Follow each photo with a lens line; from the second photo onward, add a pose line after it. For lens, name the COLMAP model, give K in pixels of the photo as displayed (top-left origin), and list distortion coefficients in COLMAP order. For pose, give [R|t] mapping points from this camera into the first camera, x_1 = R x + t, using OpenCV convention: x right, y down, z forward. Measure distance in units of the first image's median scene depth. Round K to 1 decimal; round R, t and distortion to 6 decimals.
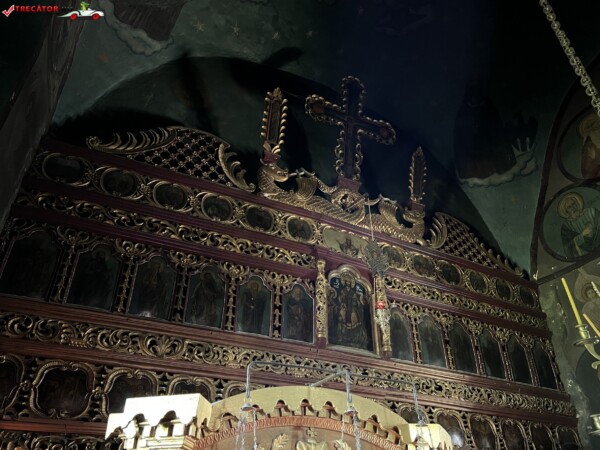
lens RADIAL K [[452.2, 0, 295.3], [0, 452.2, 229.1], [0, 0, 1]] dist [0.056742, -0.068185]
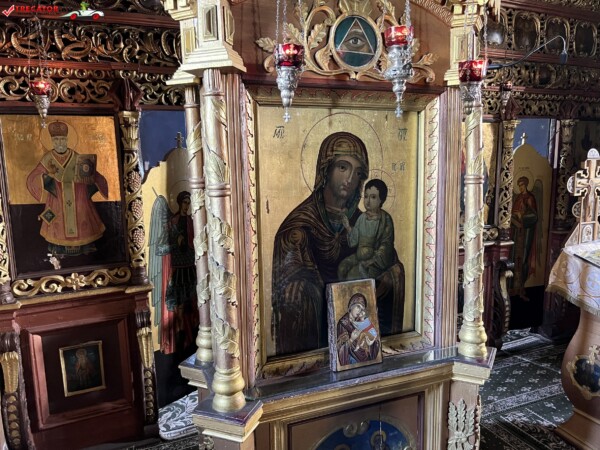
lens RADIAL K [[452.2, 0, 299.7], [0, 452.2, 226.2], [0, 0, 1]] dist [0.056742, -0.068185]
pose [[0.998083, -0.002004, -0.061850, -0.009219], [0.043447, 0.734395, 0.677331, 0.069512], [0.044065, -0.678720, 0.733074, -0.015033]]
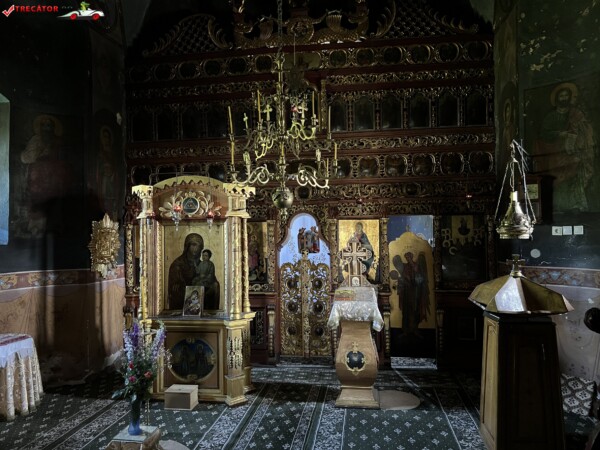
lens RADIAL K [[452.2, 0, 302.1], [0, 452.2, 224.6], [0, 0, 1]] dist [0.056742, -0.068185]
pose [[0.828137, -0.025905, -0.559927, 1.008913], [0.325673, 0.835261, 0.443030, -0.194390], [0.456209, -0.549243, 0.700147, -0.384747]]
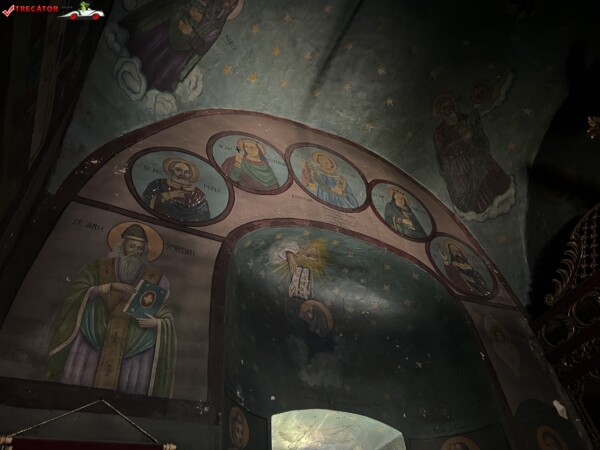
lens RADIAL K [[452.2, 0, 295.5], [0, 452.2, 227.5], [0, 0, 1]] dist [0.056742, -0.068185]
pose [[-0.010597, -0.702357, -0.711746, 0.563552], [0.622090, 0.552639, -0.554611, -0.025529], [0.782874, -0.448648, 0.431073, -0.042097]]
